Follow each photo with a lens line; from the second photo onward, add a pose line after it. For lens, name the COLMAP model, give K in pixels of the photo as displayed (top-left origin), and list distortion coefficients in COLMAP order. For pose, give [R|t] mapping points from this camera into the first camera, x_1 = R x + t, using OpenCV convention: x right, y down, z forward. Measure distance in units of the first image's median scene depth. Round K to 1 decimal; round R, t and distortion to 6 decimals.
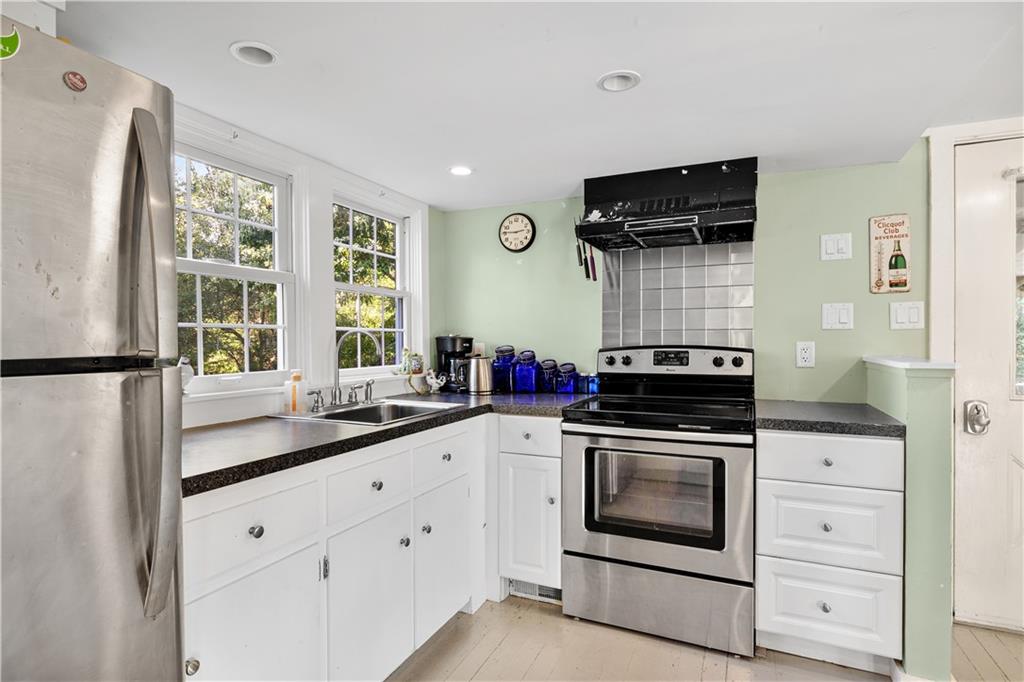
lens RADIAL K [[521.6, 0, 509.7], [0, 521.6, 343.9], [0, 0, 1]] dist [-0.005602, -0.001454]
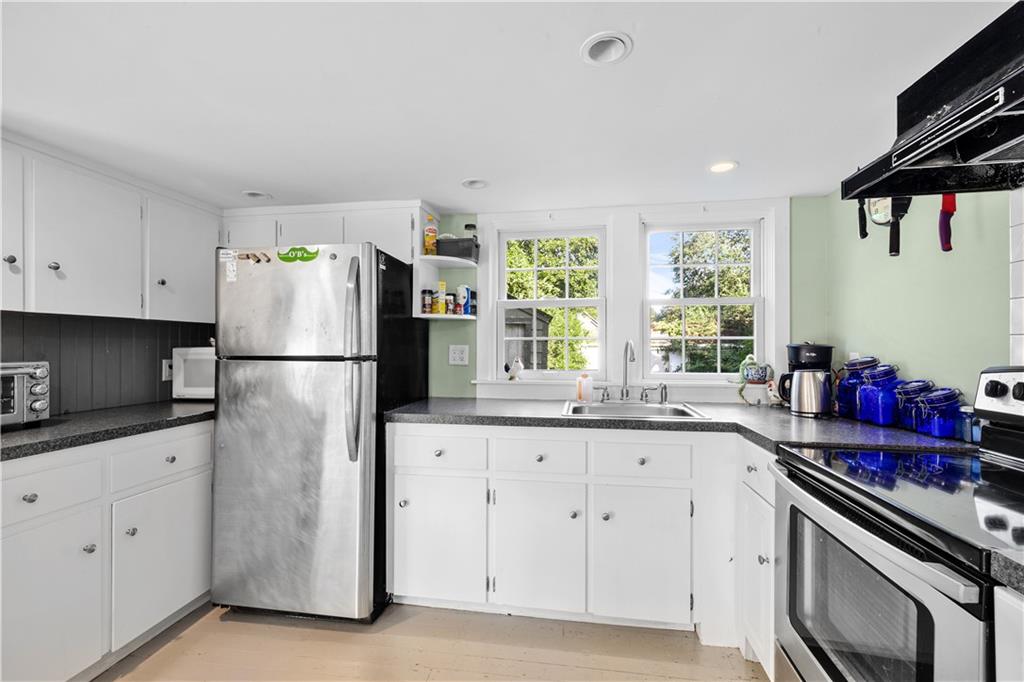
lens RADIAL K [[438.8, 0, 514.5], [0, 438.8, 345.4], [0, 0, 1]] dist [0.000612, -0.000048]
pose [[0.270530, 0.003911, -0.962704, 0.547532], [-0.006693, 0.999975, 0.002182, -0.012843], [0.962688, 0.005853, 0.270550, 0.424753]]
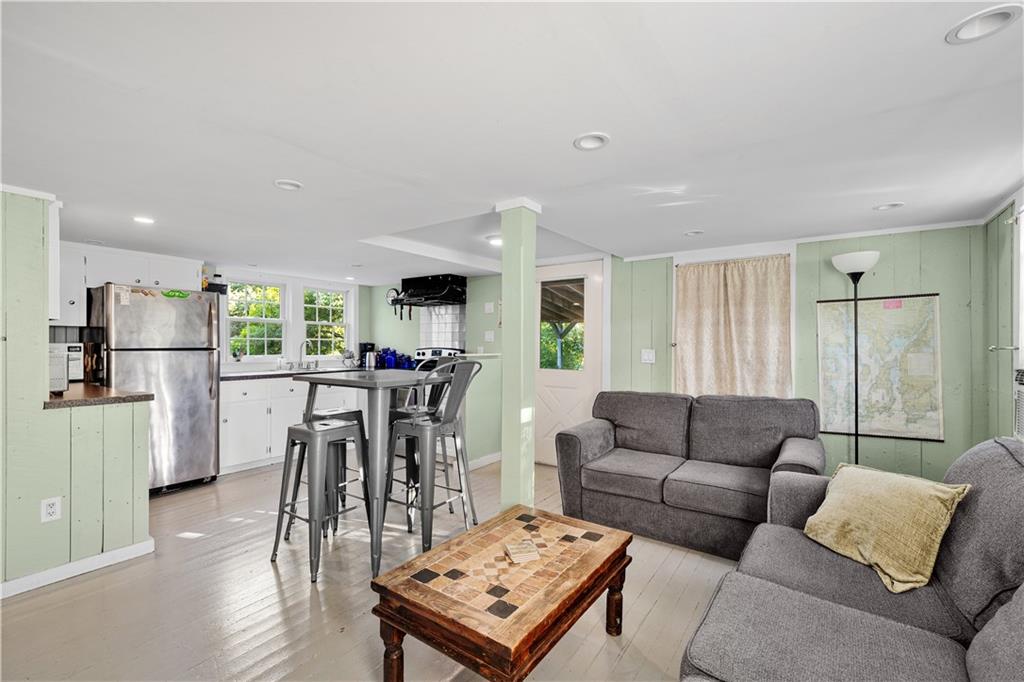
lens RADIAL K [[448.1, 0, 512.0], [0, 448.1, 341.0], [0, 0, 1]] dist [-0.000413, -0.000274]
pose [[0.983448, 0.008283, -0.181002, 1.061303], [-0.010551, 0.999877, -0.011570, -0.008094], [0.180884, 0.013288, 0.983415, -0.986877]]
